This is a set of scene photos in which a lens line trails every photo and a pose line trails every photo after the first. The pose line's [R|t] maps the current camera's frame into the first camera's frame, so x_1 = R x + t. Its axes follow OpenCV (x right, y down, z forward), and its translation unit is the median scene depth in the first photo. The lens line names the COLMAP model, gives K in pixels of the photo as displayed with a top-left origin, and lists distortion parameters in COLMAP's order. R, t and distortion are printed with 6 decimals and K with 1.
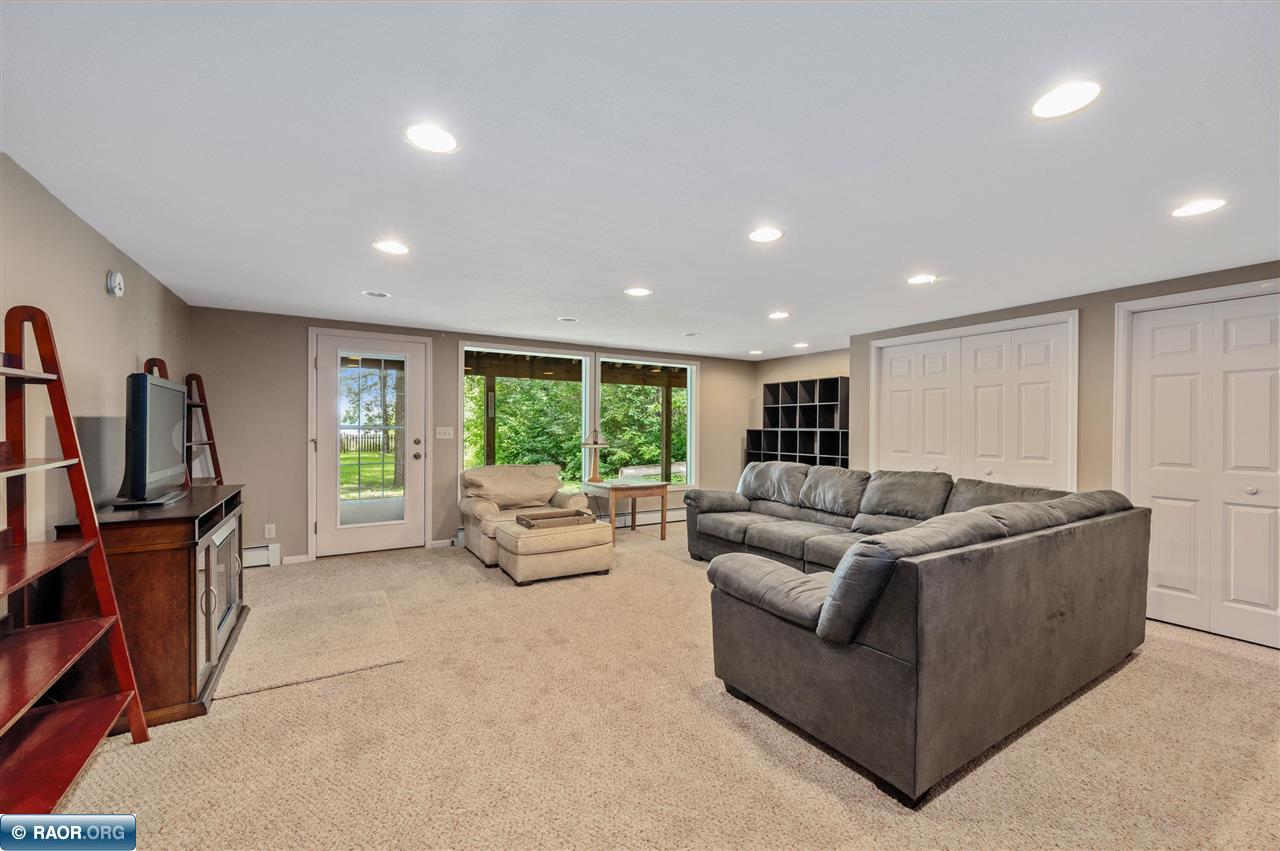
lens RADIAL K [[516.1, 0, 644.0], [0, 516.1, 430.0], [0, 0, 1]] dist [-0.004496, 0.001519]
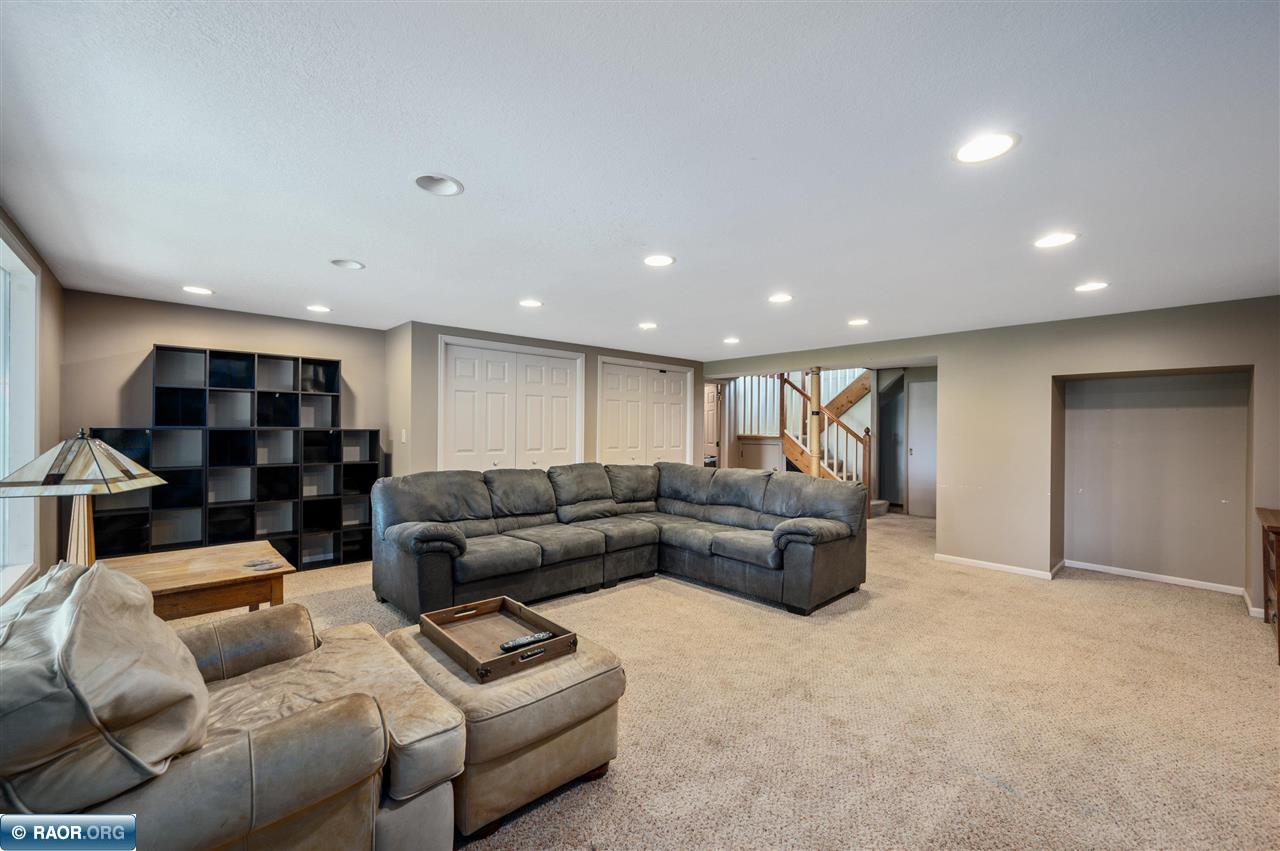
lens RADIAL K [[516.1, 0, 645.1], [0, 516.1, 429.2], [0, 0, 1]] dist [-0.004496, 0.001519]
pose [[-0.193742, -0.003140, 0.981047, -0.762262], [-0.005096, 0.999985, 0.002194, -0.006419], [-0.981039, -0.004574, -0.193755, 1.136887]]
